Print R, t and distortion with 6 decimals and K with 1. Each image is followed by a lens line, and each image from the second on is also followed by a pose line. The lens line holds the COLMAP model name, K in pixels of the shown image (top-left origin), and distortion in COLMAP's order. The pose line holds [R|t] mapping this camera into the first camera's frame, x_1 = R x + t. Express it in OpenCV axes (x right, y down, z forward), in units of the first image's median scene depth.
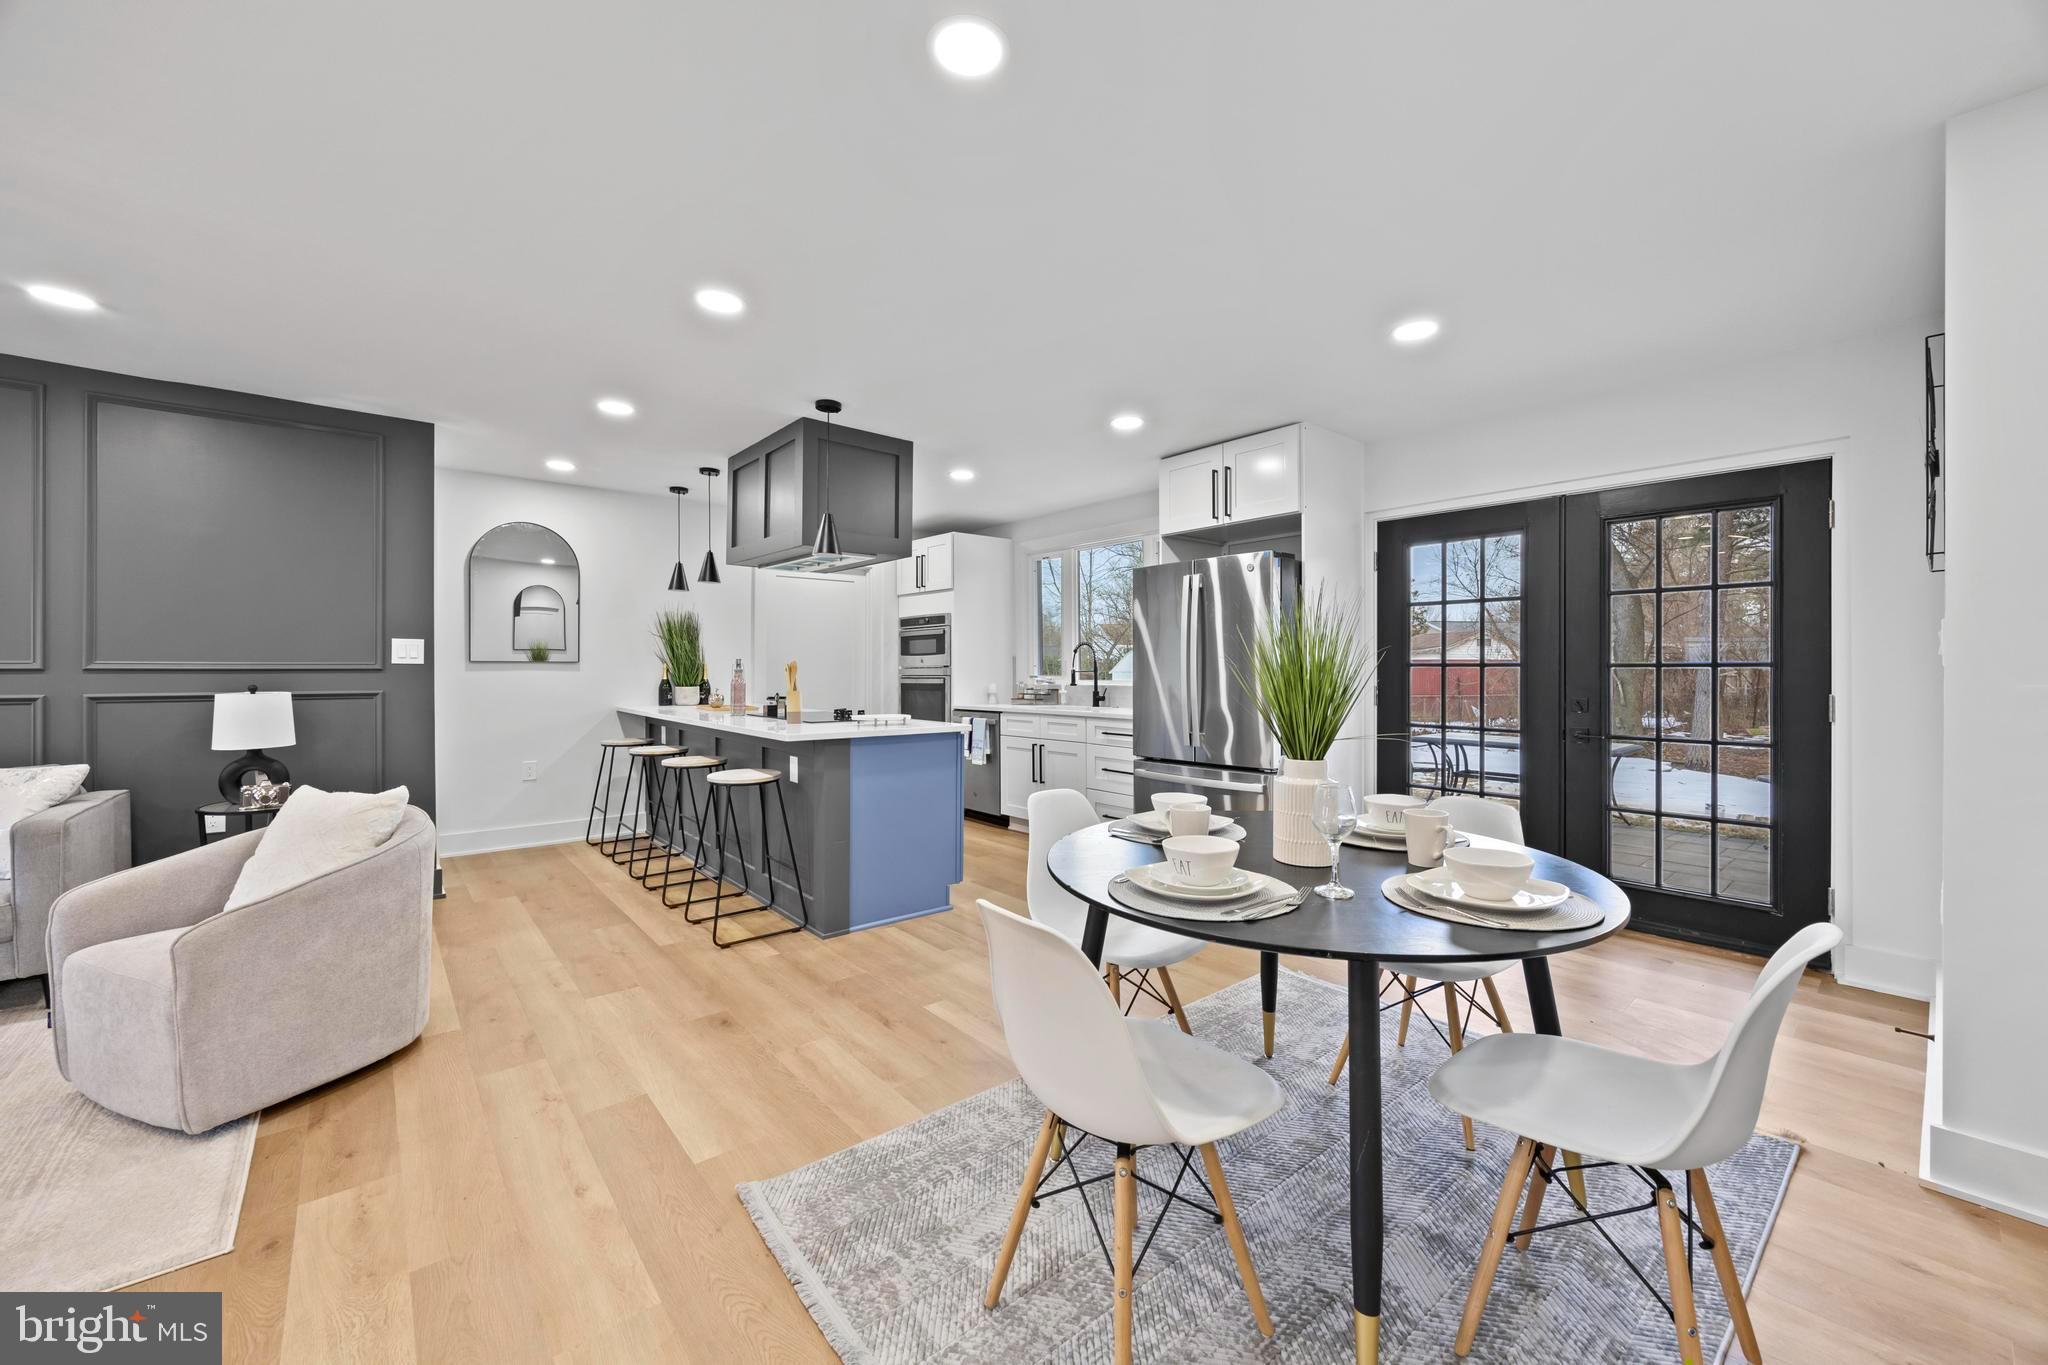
lens RADIAL K [[780.9, 0, 1033.2], [0, 780.9, 671.9], [0, 0, 1]] dist [-0.000467, -0.001157]
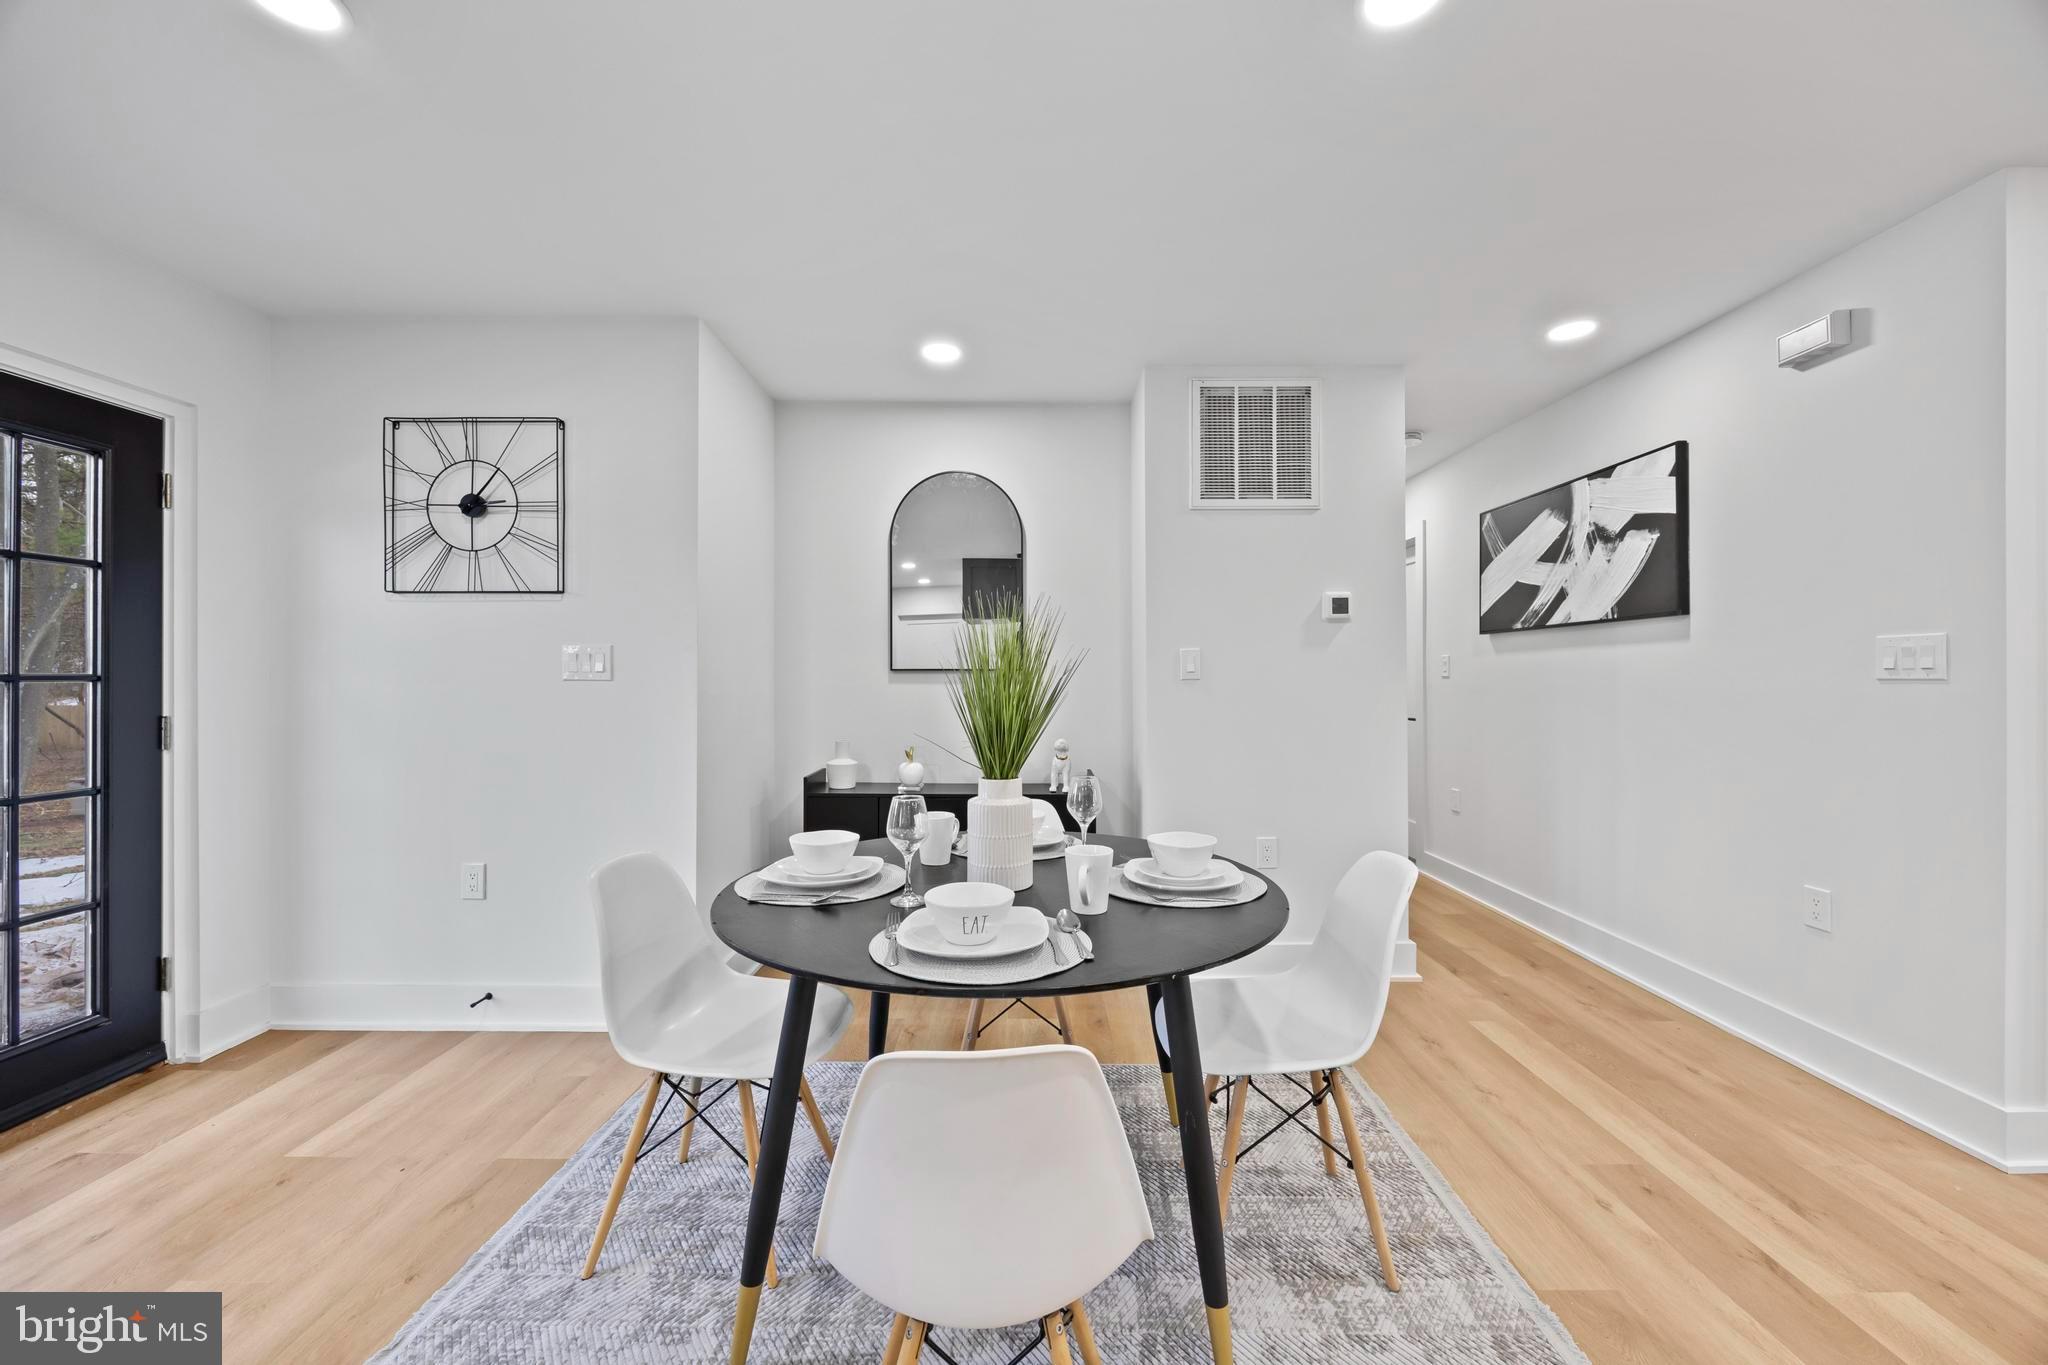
lens RADIAL K [[780.9, 0, 1030.8], [0, 780.9, 676.0], [0, 0, 1]] dist [-0.000467, -0.001157]
pose [[-0.760537, 0.003365, 0.649285, -0.121551], [0.004290, 0.999991, -0.000158, -0.005392], [-0.649280, 0.002665, -0.760545, 0.718089]]
